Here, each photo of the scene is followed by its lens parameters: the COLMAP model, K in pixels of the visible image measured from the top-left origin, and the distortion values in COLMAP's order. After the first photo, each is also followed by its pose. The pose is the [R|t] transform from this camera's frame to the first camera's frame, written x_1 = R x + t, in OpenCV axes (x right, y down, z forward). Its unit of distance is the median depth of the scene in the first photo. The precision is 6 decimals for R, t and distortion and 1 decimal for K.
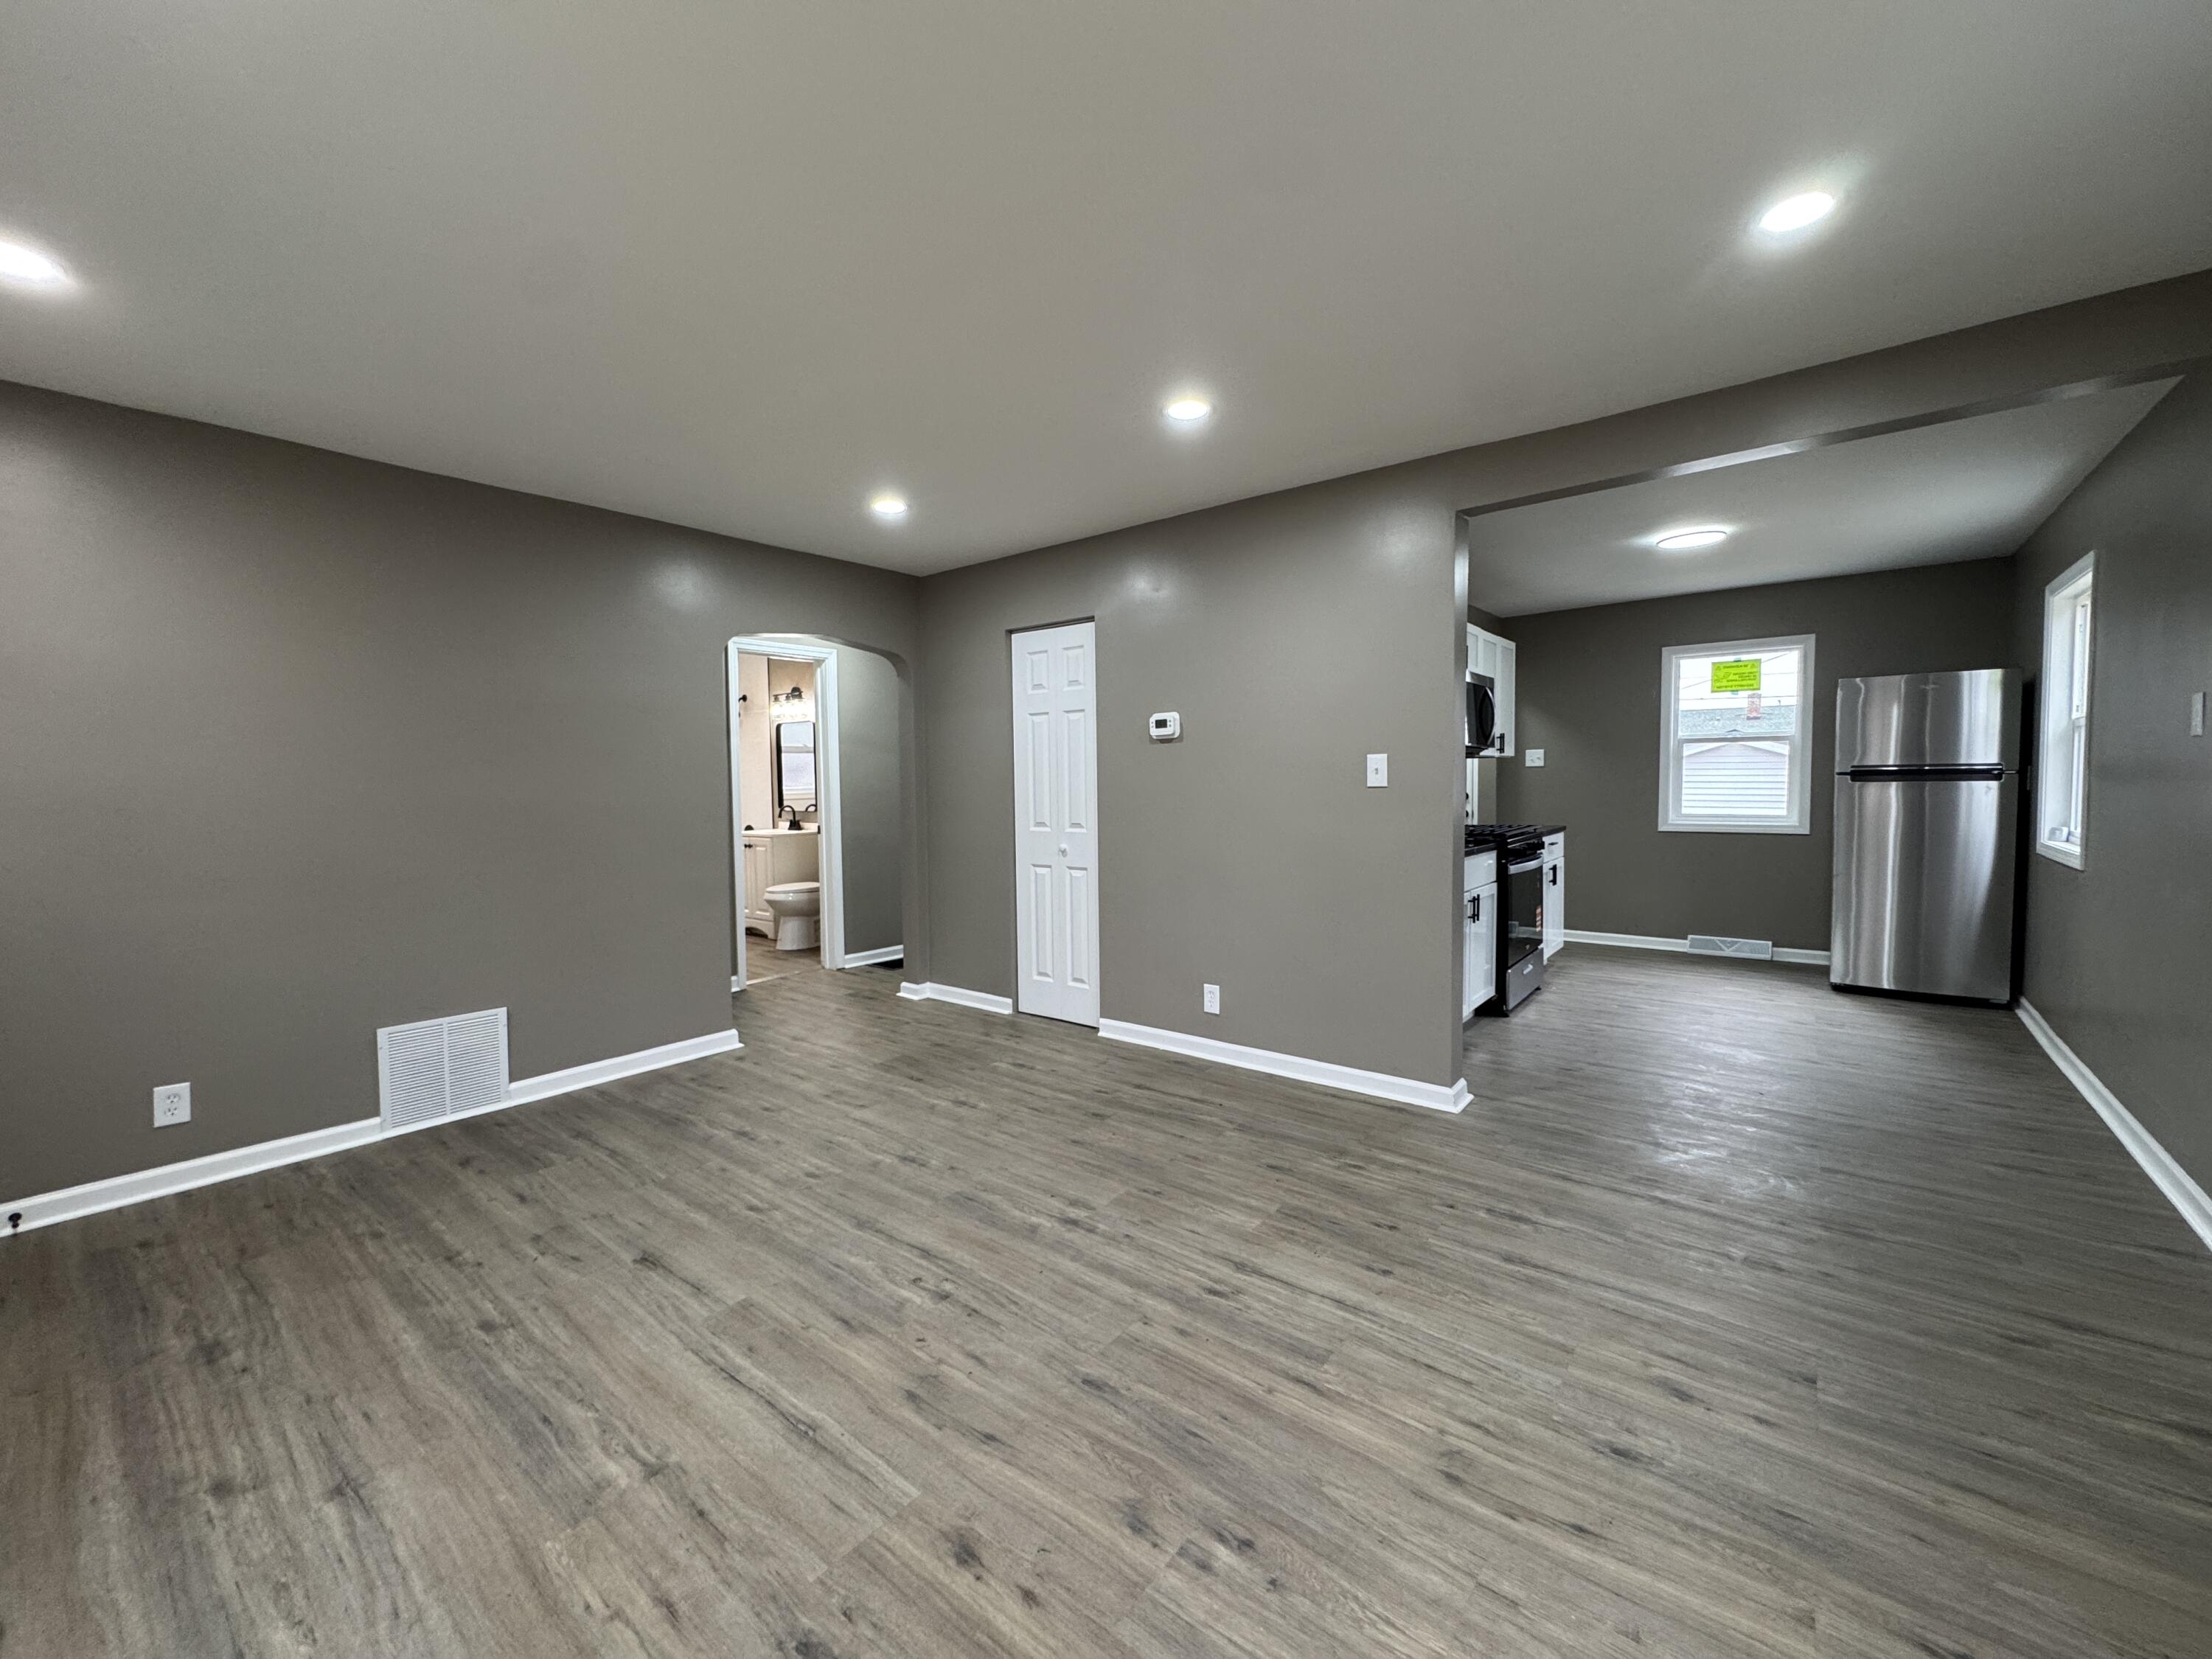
lens RADIAL K [[884.8, 0, 1106.4], [0, 884.8, 822.3], [0, 0, 1]] dist [-0.003994, 0.000651]
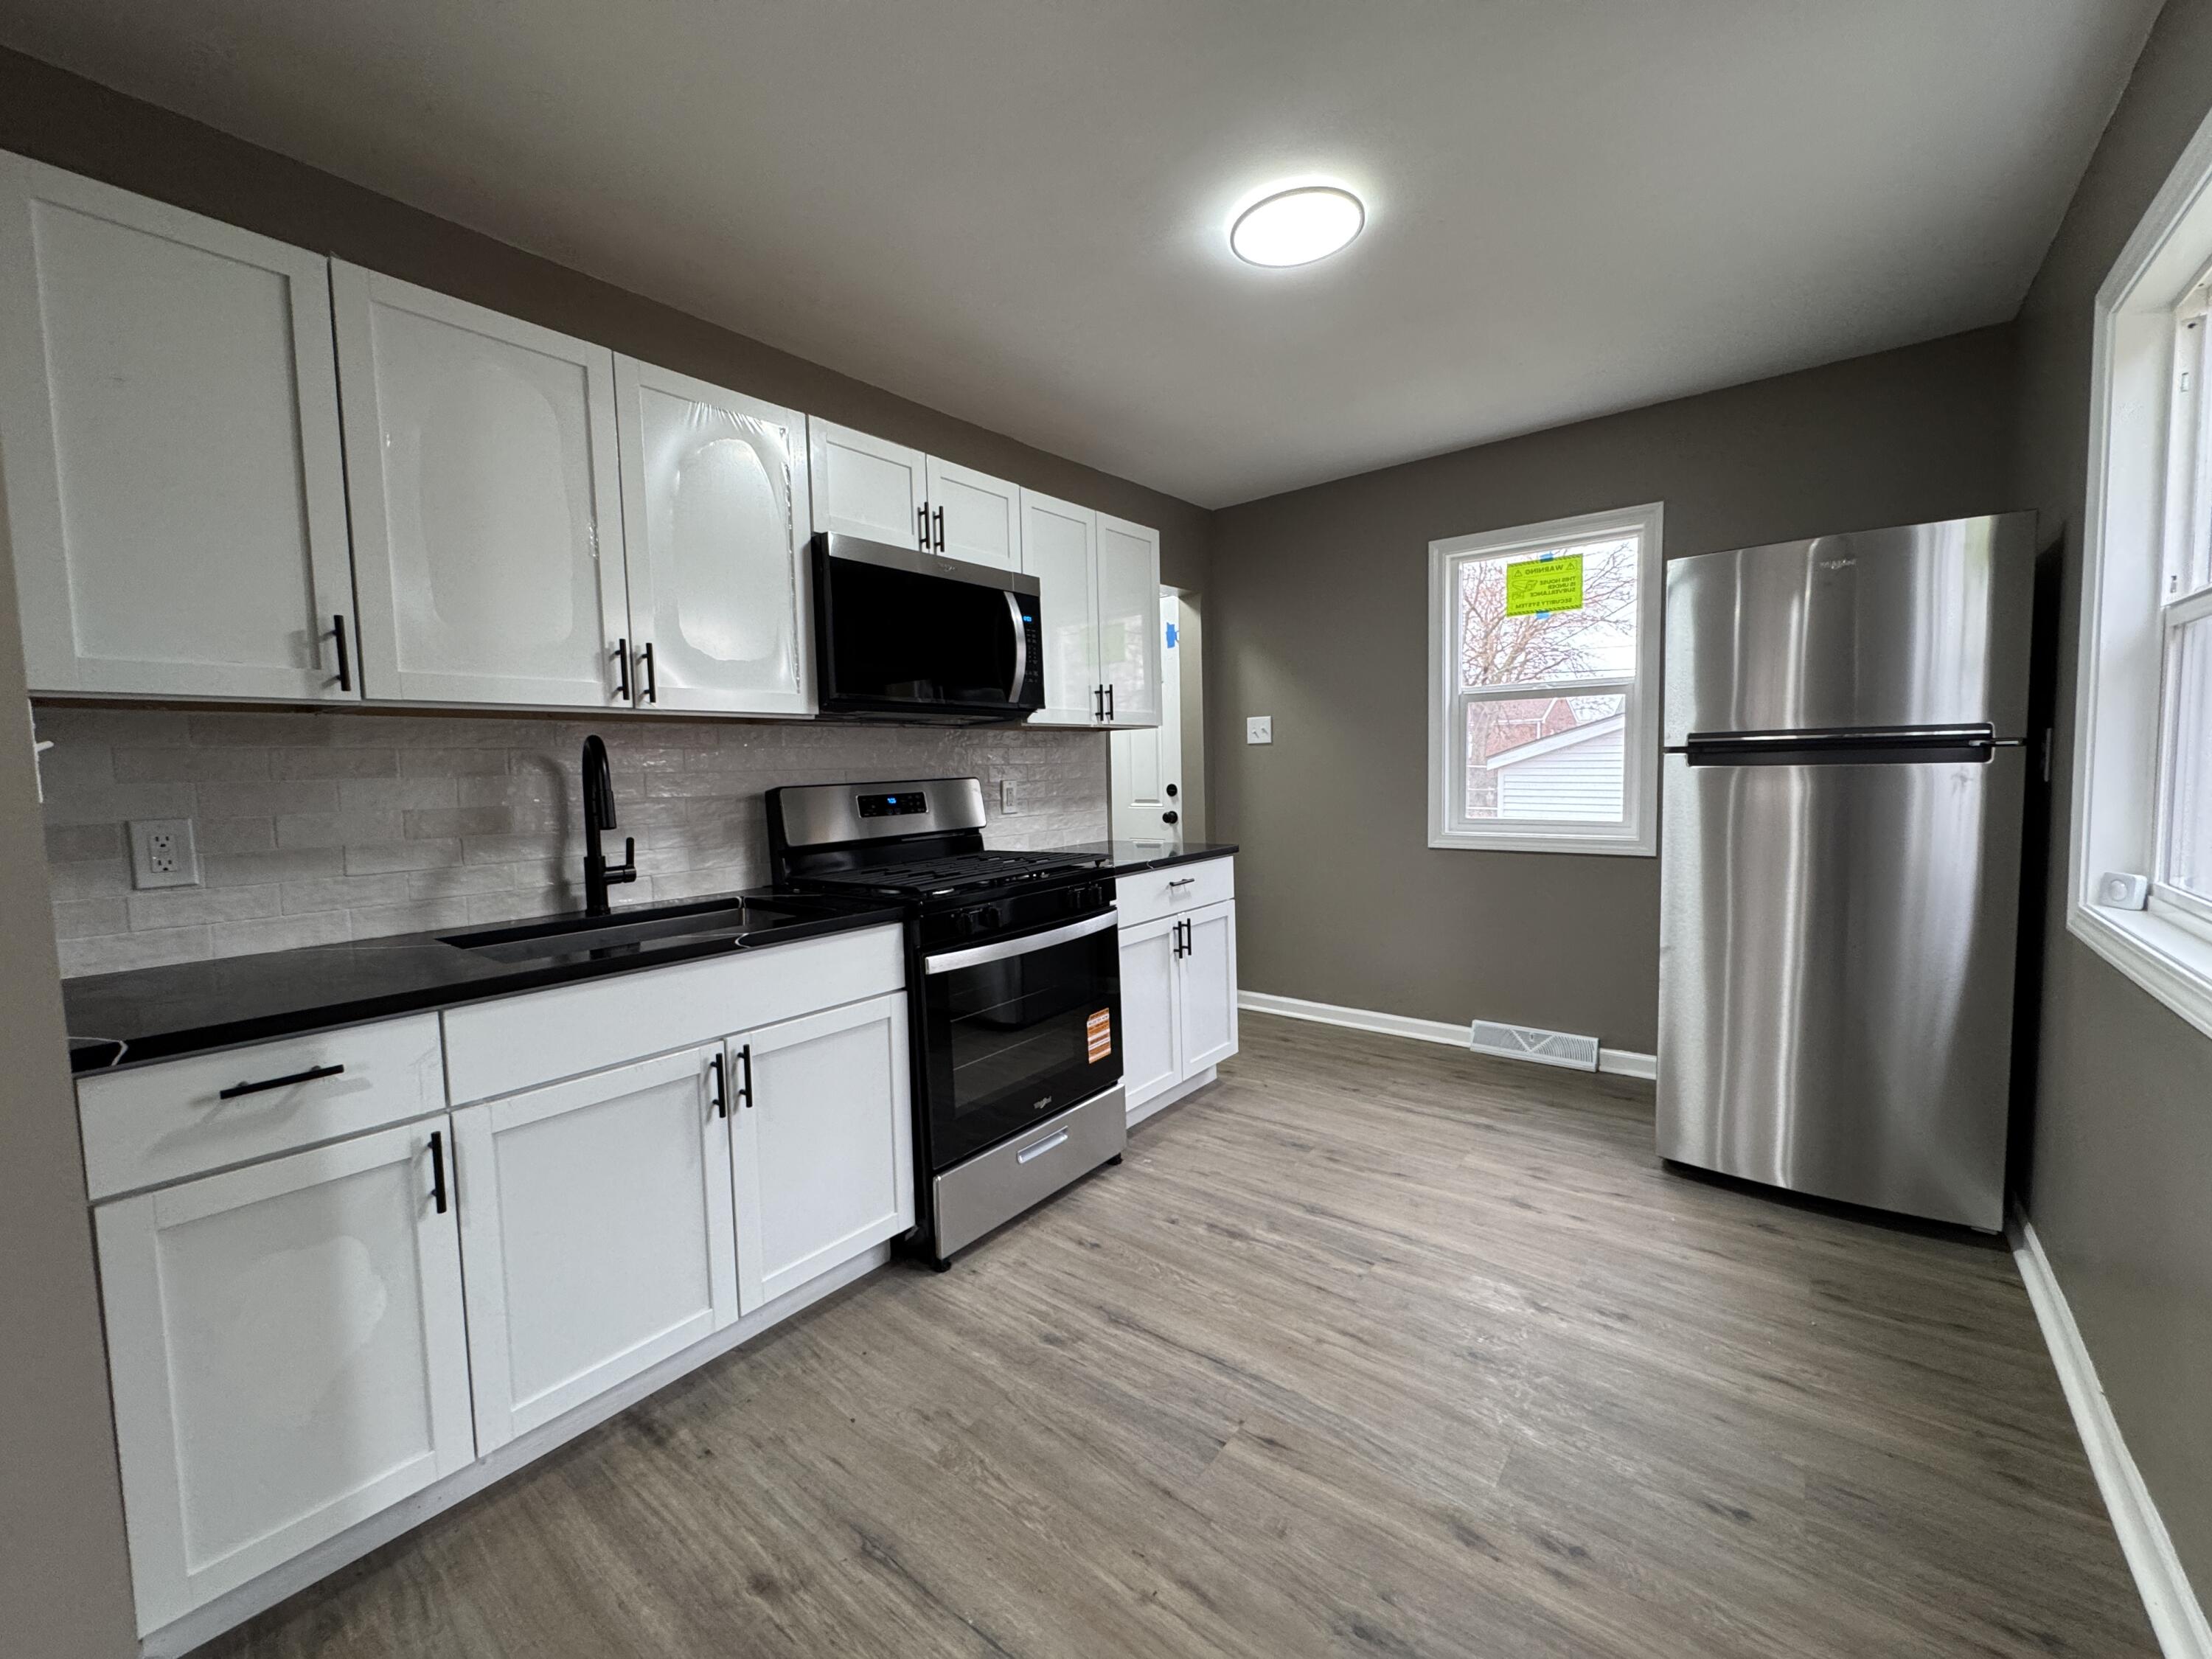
lens RADIAL K [[884.8, 0, 1101.9], [0, 884.8, 831.9], [0, 0, 1]] dist [-0.003994, 0.000651]
pose [[0.999894, -0.009121, 0.011311, 0.150033], [0.008795, 0.999555, 0.028498, -0.007711], [-0.011566, -0.028395, 0.999530, 0.149952]]
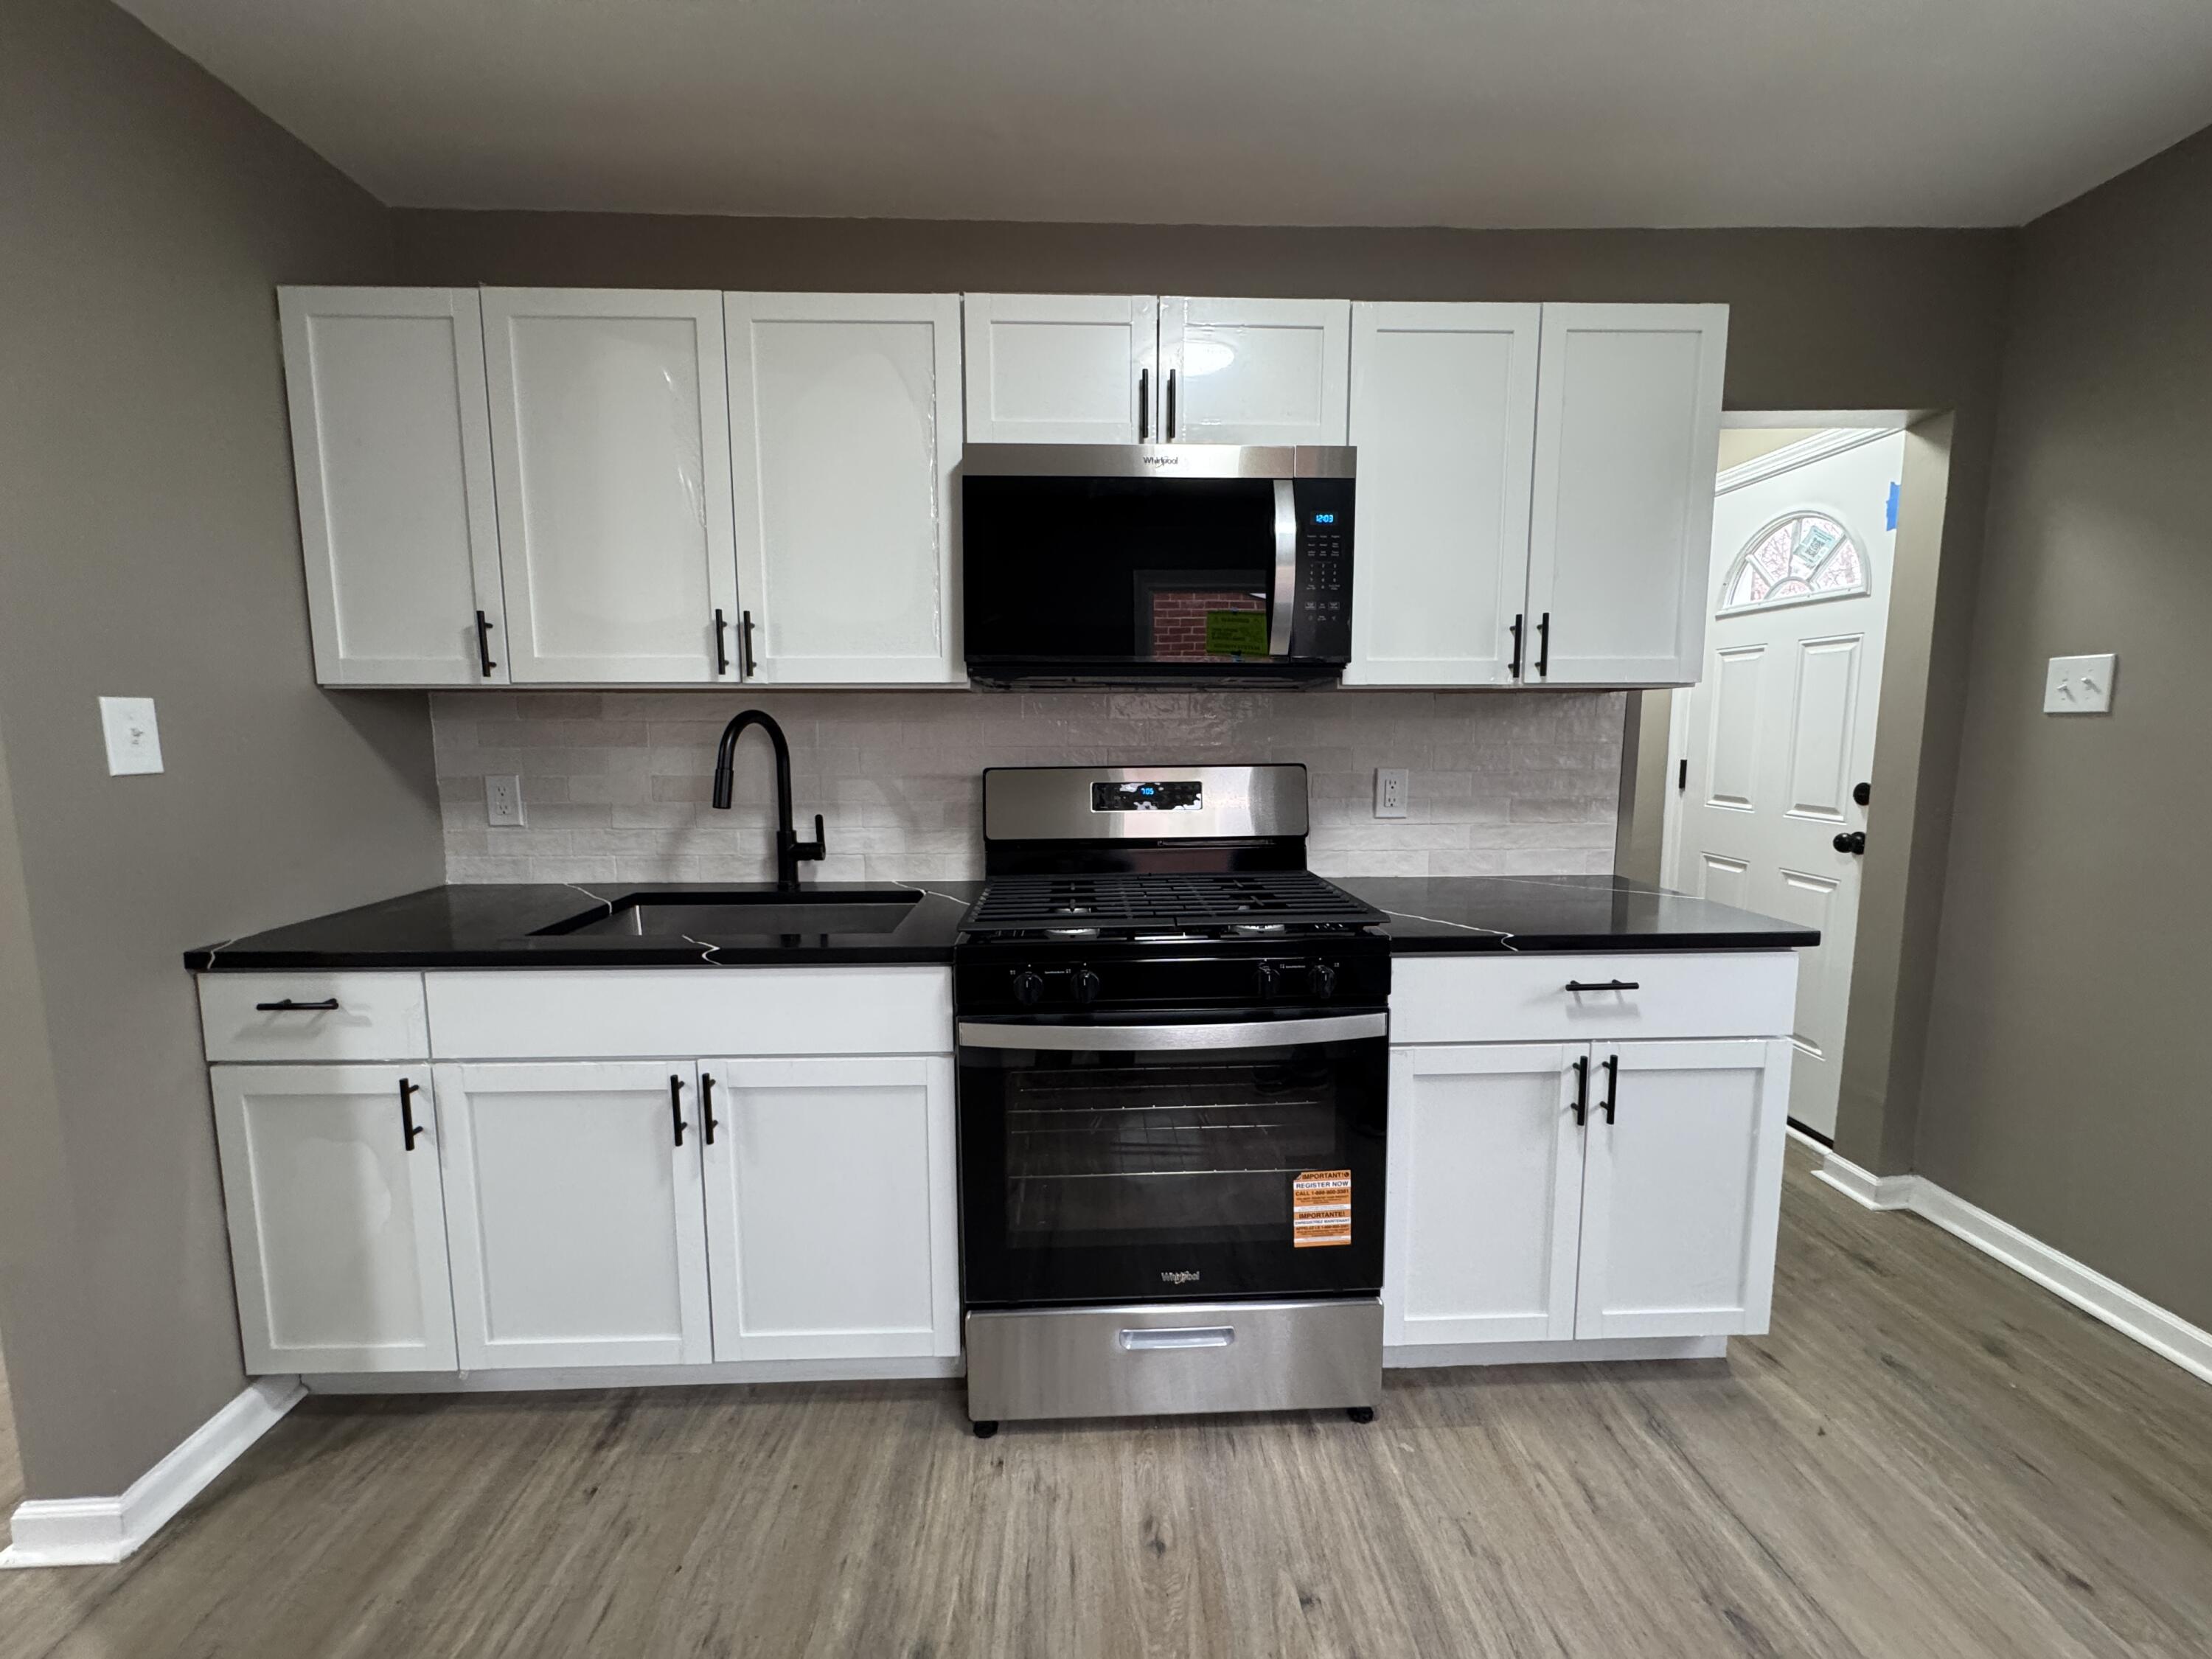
lens RADIAL K [[884.8, 0, 1106.2], [0, 884.8, 828.6], [0, 0, 1]] dist [-0.003994, 0.000651]
pose [[0.658901, 0.104917, -0.744877, 0.204081], [-0.044026, 0.993907, 0.101048, -0.016518], [0.750940, -0.033787, 0.659506, 0.230492]]
